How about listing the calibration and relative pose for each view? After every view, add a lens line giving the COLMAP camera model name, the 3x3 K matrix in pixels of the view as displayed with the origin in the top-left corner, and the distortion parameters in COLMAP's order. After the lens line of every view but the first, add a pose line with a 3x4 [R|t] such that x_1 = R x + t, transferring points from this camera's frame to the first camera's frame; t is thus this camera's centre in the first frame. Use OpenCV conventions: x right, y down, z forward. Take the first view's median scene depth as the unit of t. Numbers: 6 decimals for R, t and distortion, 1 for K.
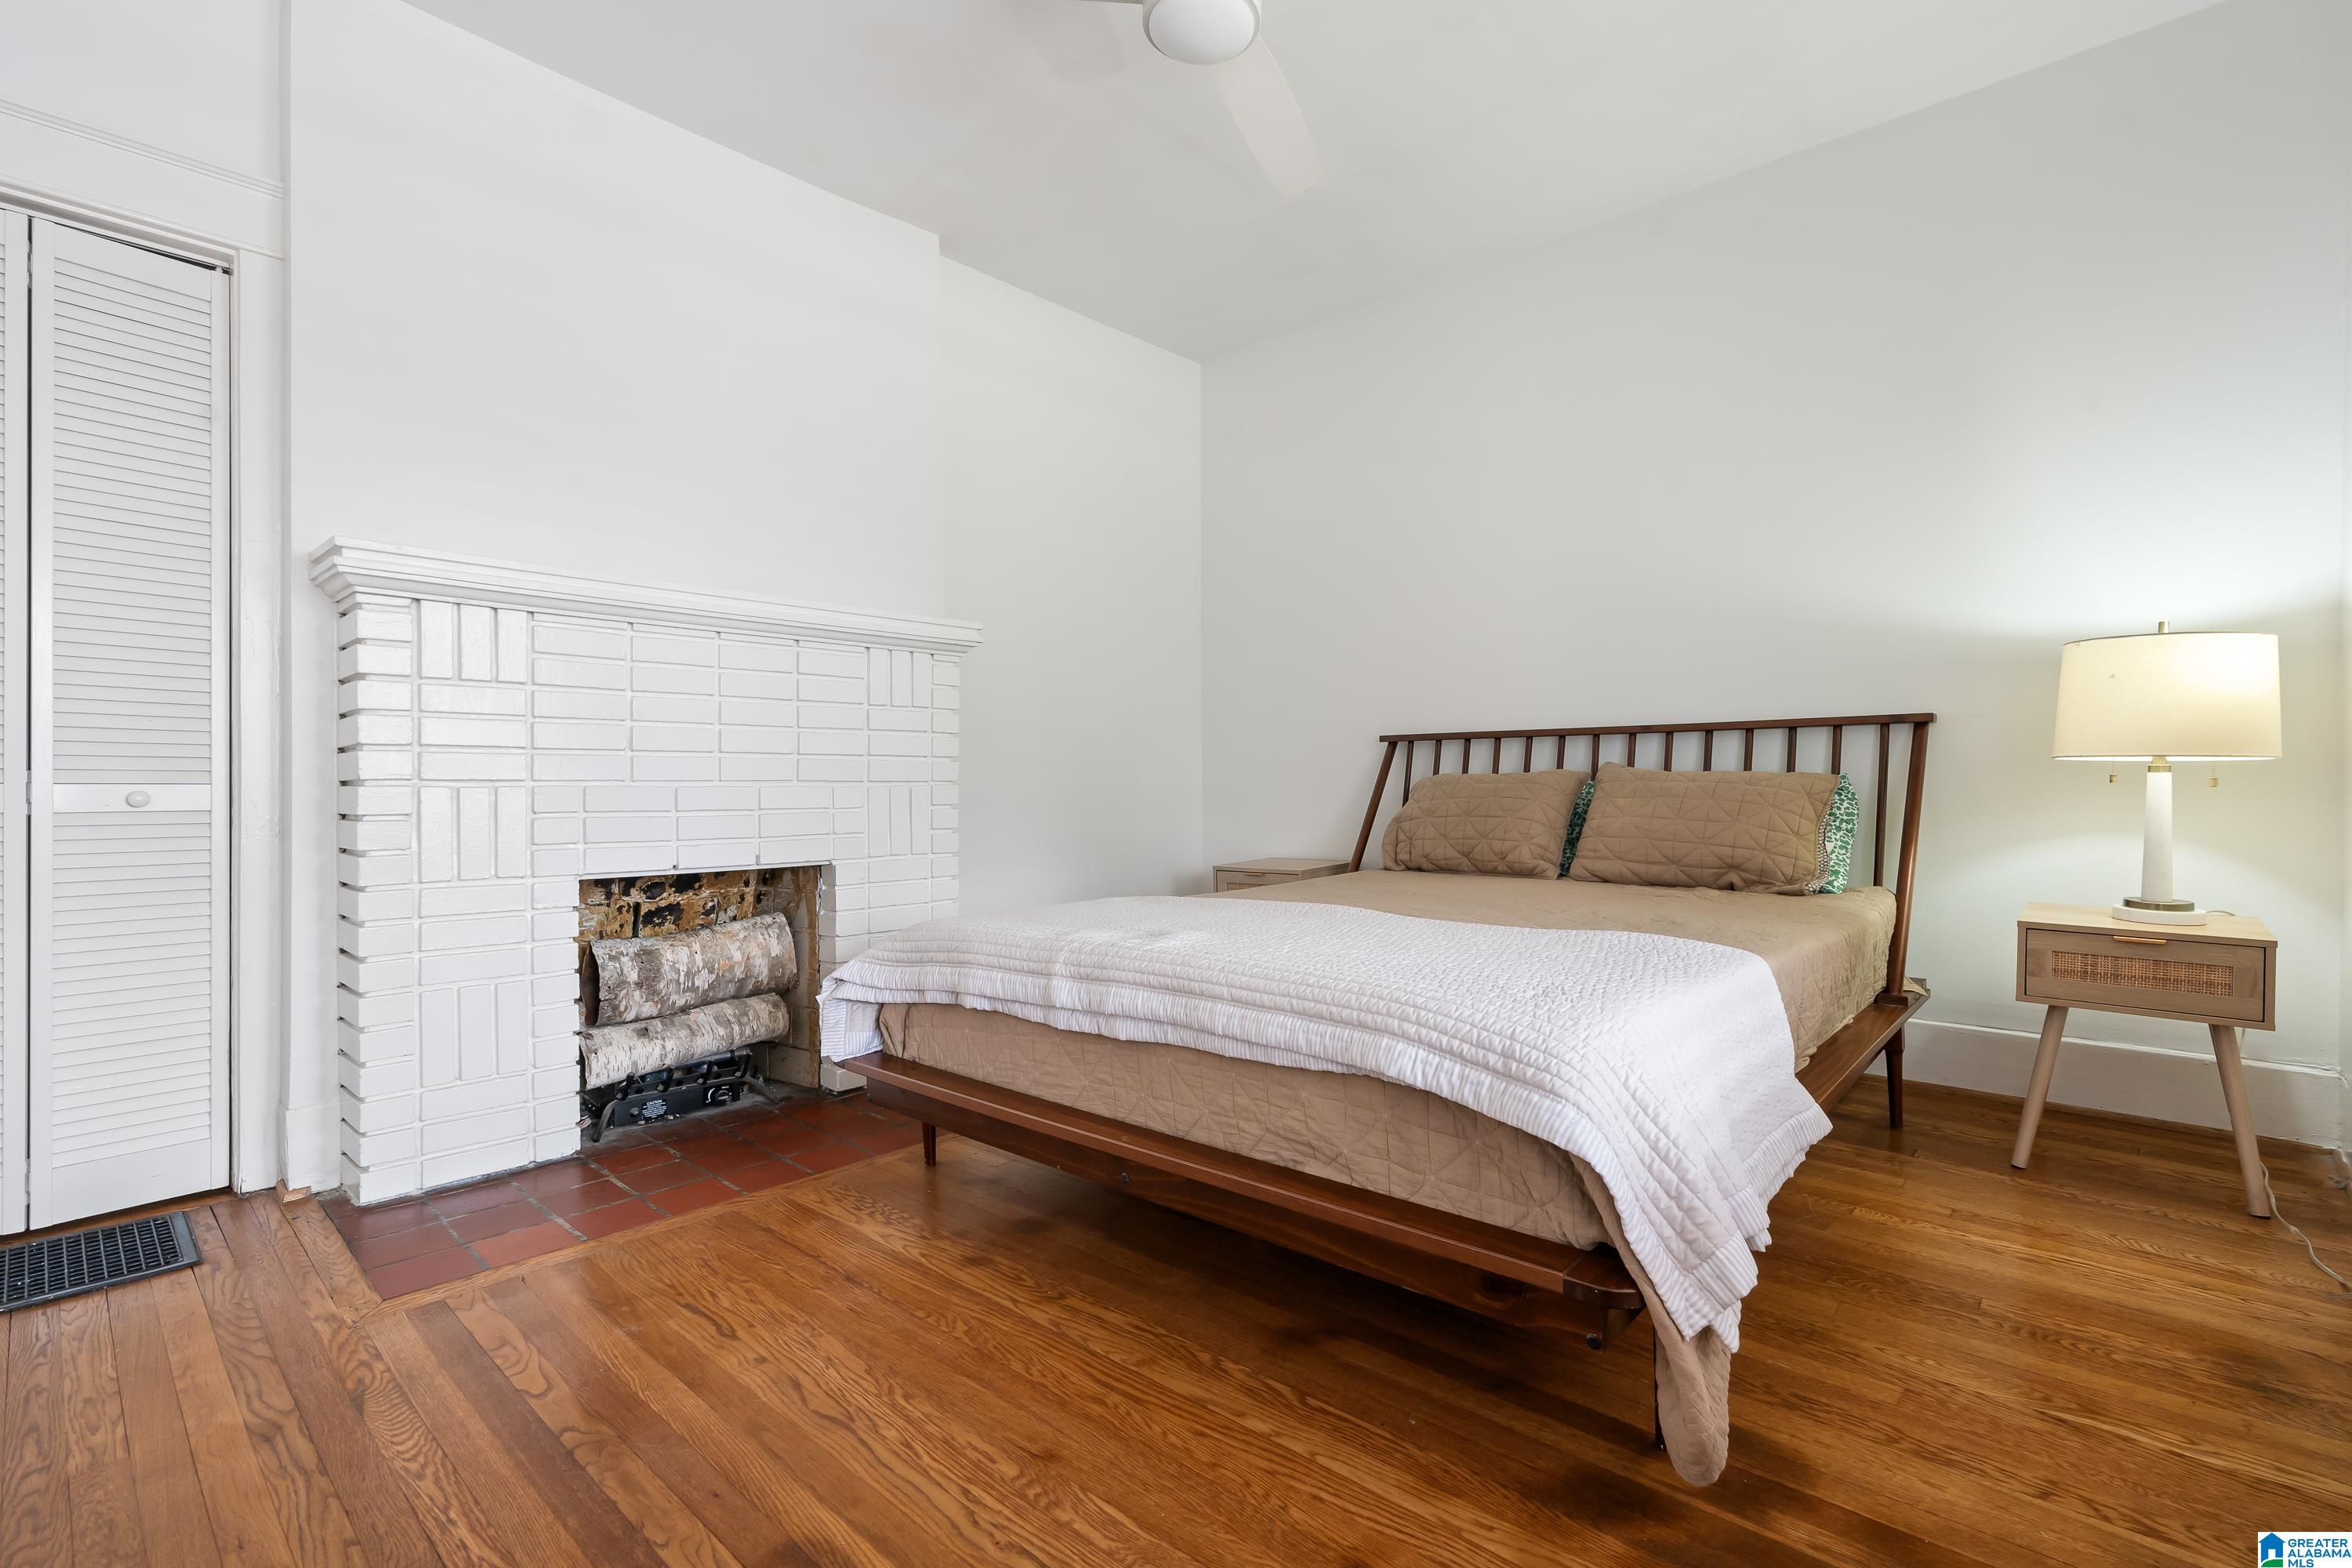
lens RADIAL K [[1078.0, 0, 1186.4], [0, 1078.0, 795.6], [0, 0, 1]] dist [-0.009136, 0.003323]
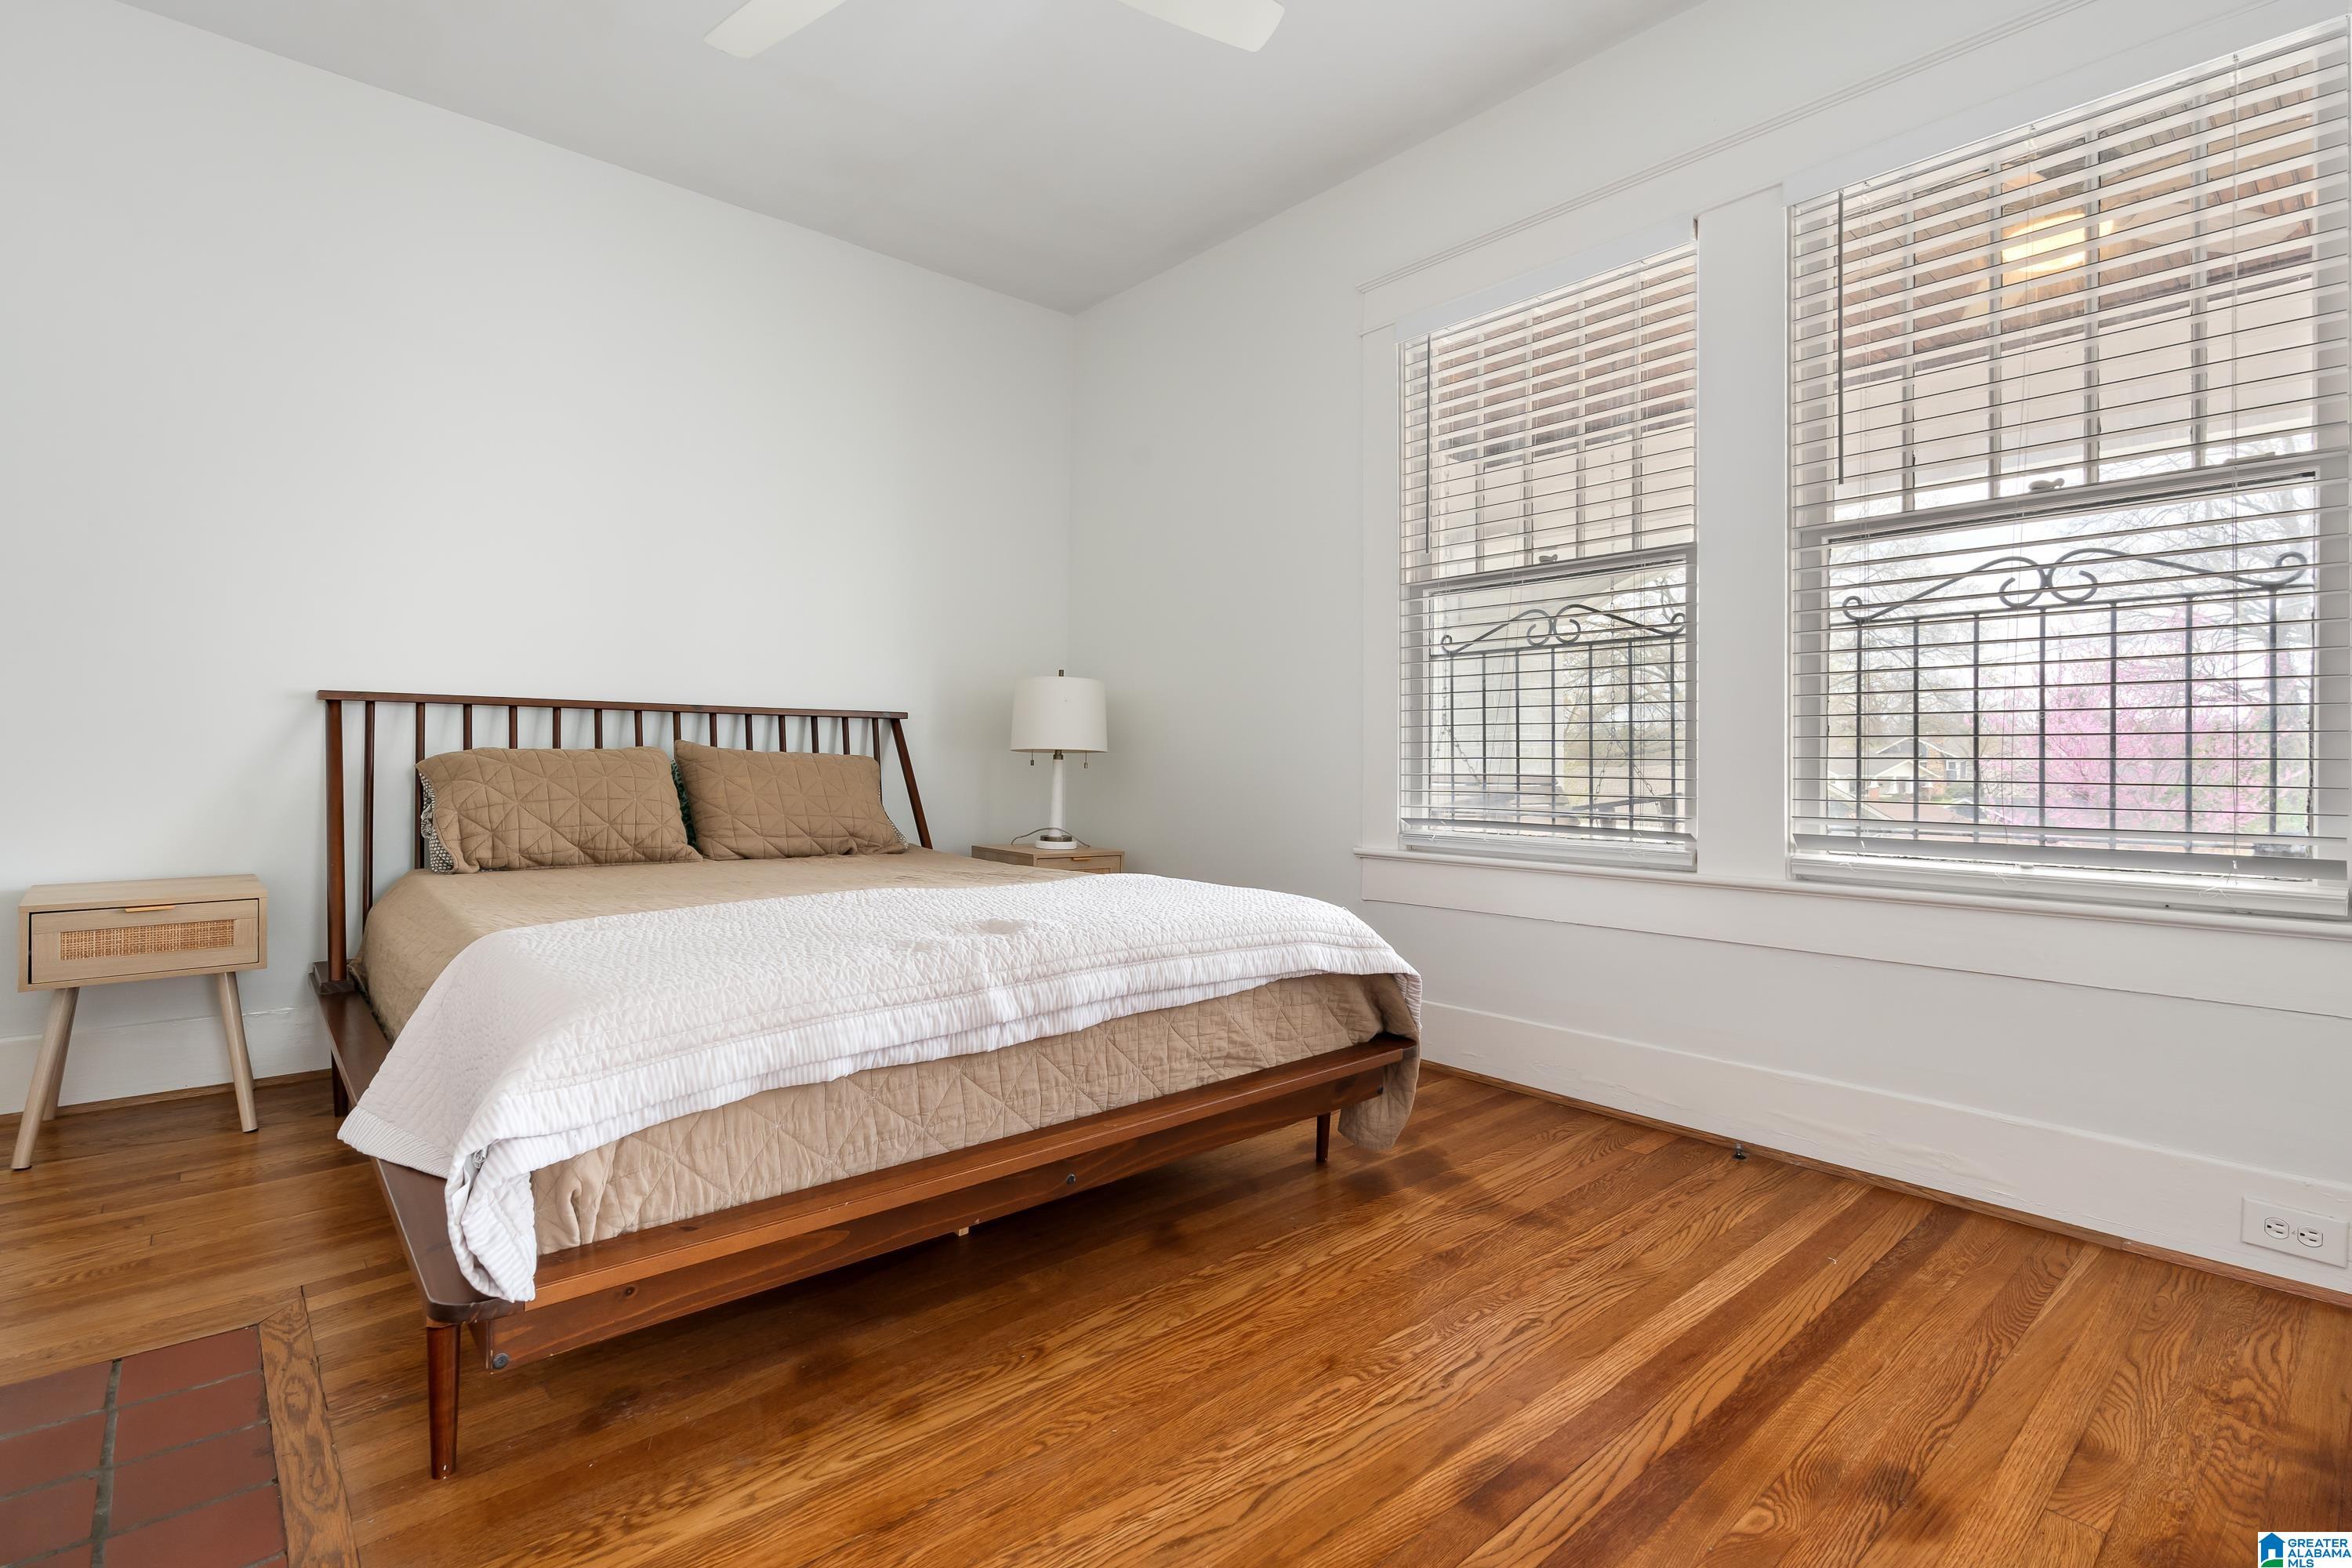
lens RADIAL K [[1078.0, 0, 1186.9], [0, 1078.0, 776.7], [0, 0, 1]] dist [-0.009136, 0.003323]
pose [[0.120398, -0.001956, 0.992724, -0.980150], [0.003788, 0.999992, 0.001511, 0.003249], [-0.992719, 0.003579, 0.120404, 0.789284]]
